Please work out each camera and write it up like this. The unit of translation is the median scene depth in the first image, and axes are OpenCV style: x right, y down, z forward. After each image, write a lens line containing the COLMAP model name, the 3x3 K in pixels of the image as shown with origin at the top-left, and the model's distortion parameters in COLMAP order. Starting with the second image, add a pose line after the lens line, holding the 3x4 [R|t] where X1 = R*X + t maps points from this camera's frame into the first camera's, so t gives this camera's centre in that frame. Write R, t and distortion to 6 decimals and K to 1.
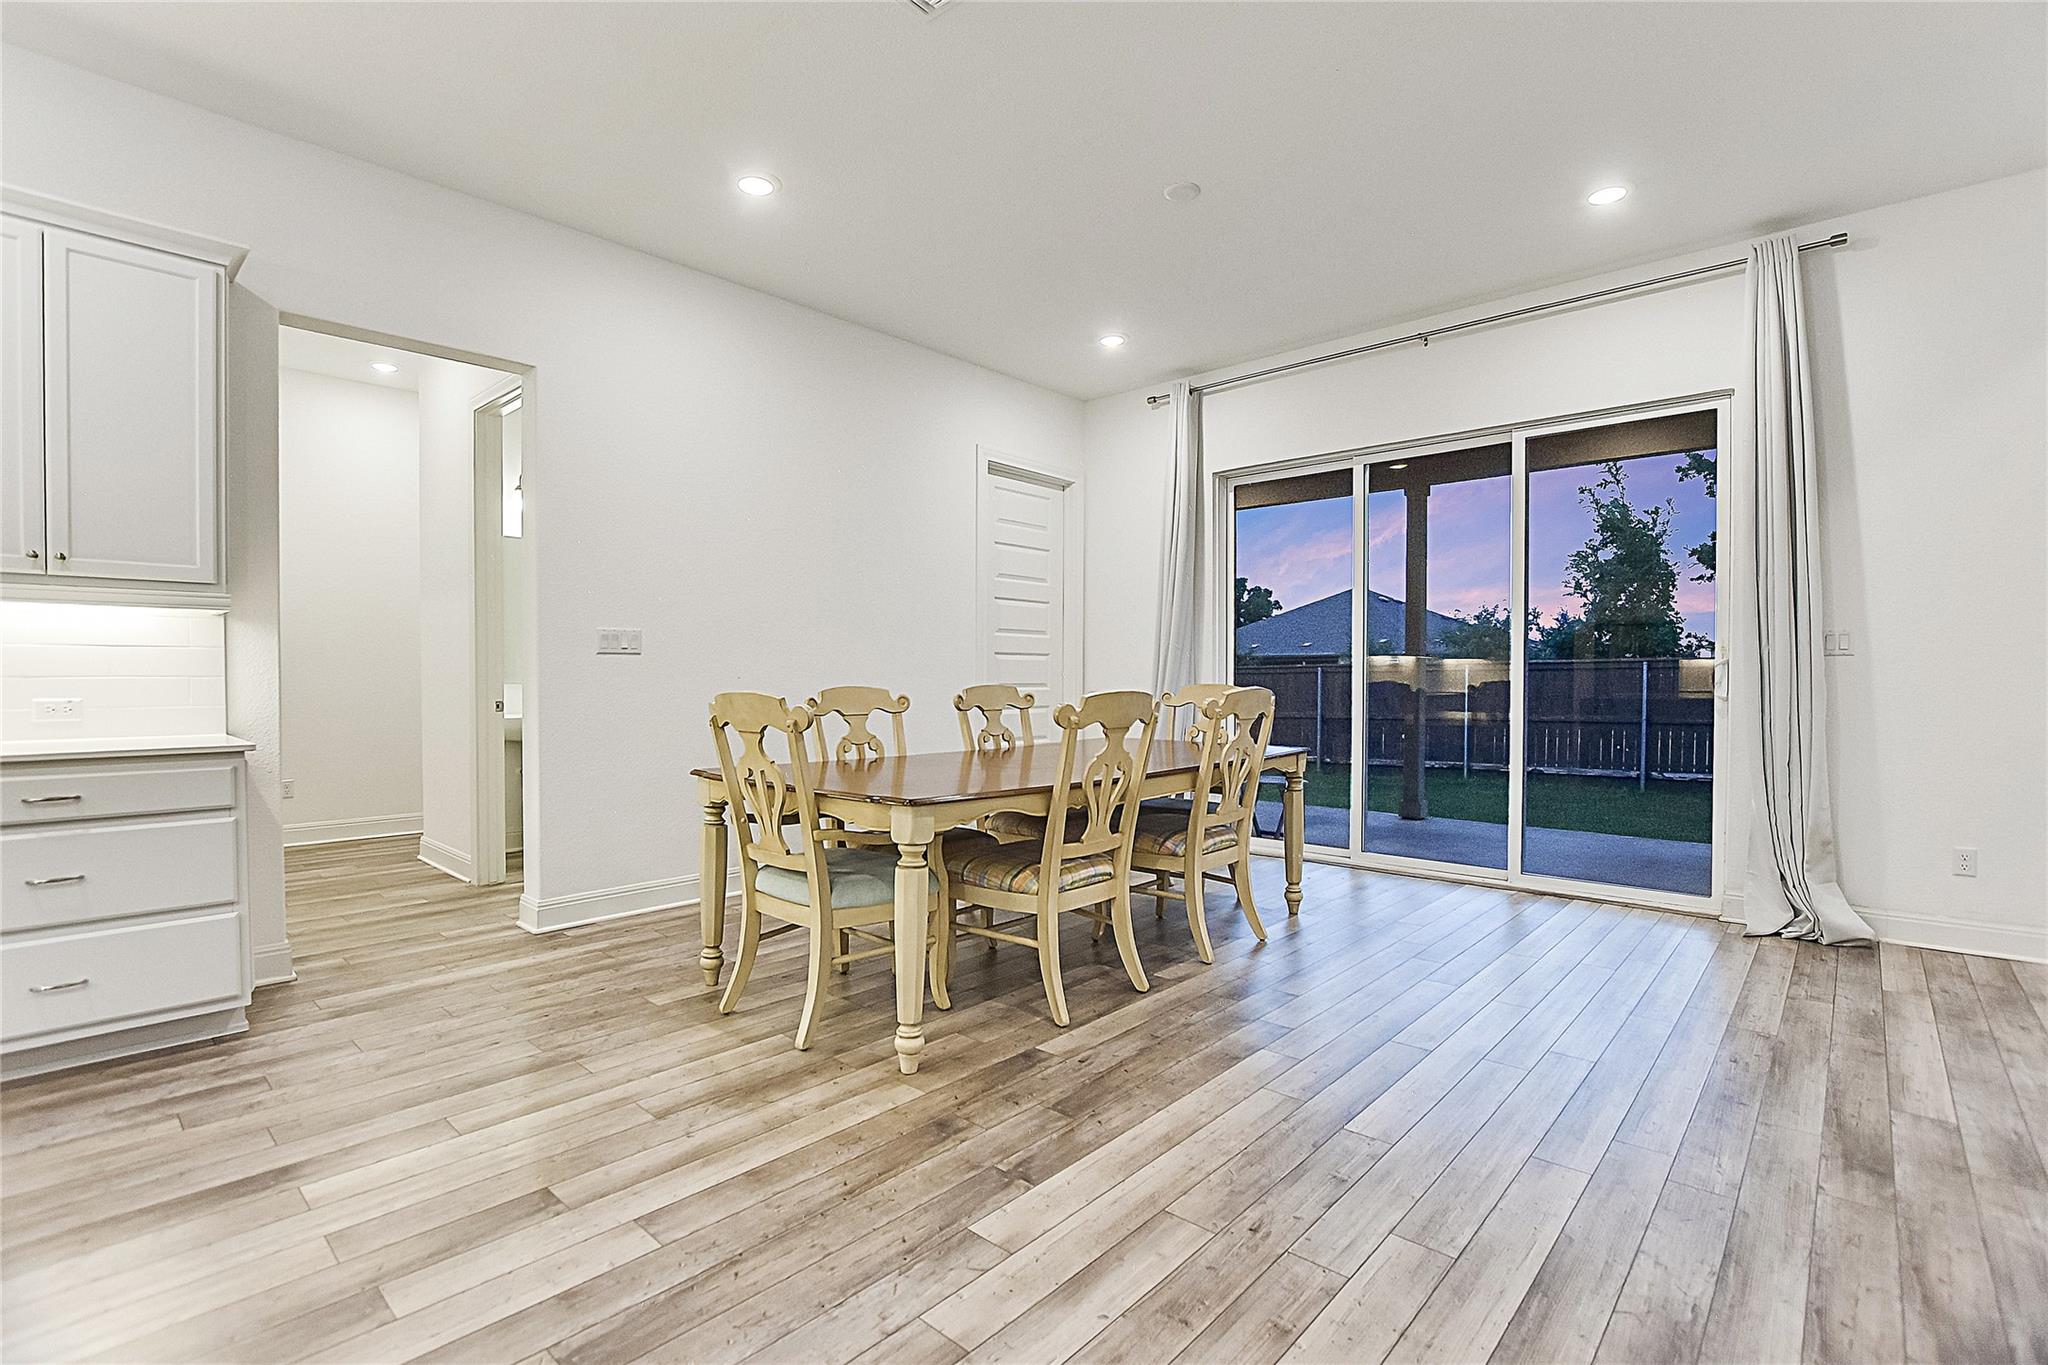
lens RADIAL K [[928.6, 0, 1022.5], [0, 928.6, 679.5], [0, 0, 1]] dist [-0.014382, -0.000169]
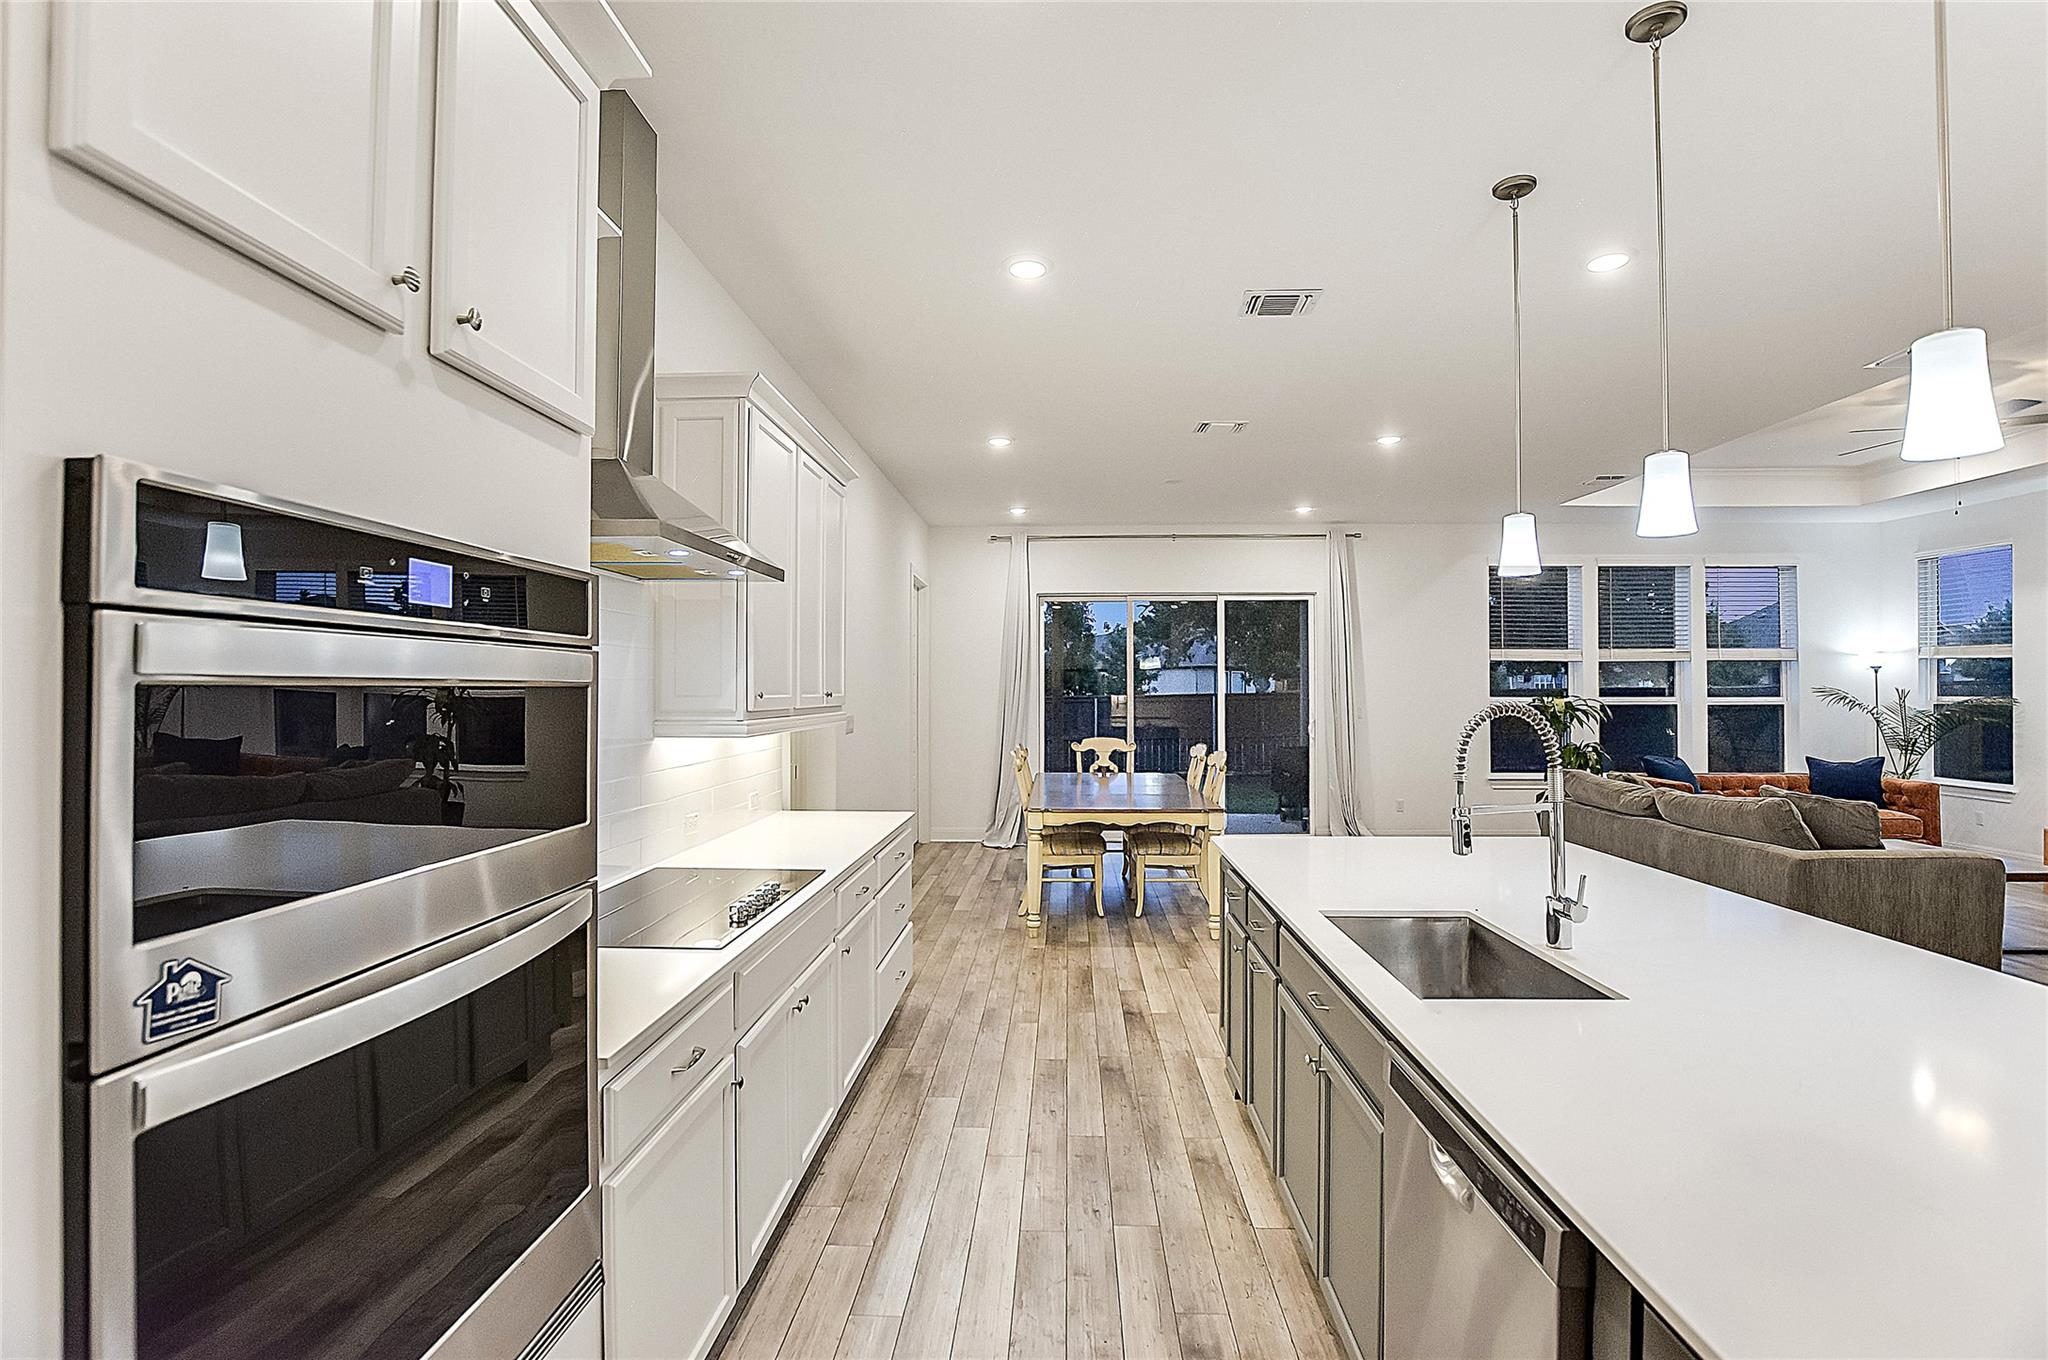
lens RADIAL K [[928.6, 0, 1026.4], [0, 928.6, 679.2], [0, 0, 1]] dist [-0.014382, -0.000169]
pose [[0.764710, 0.001547, 0.644373, -1.564267], [0.008182, 0.999893, -0.012111, -0.125555], [-0.644323, 0.014533, 0.764616, -0.302351]]
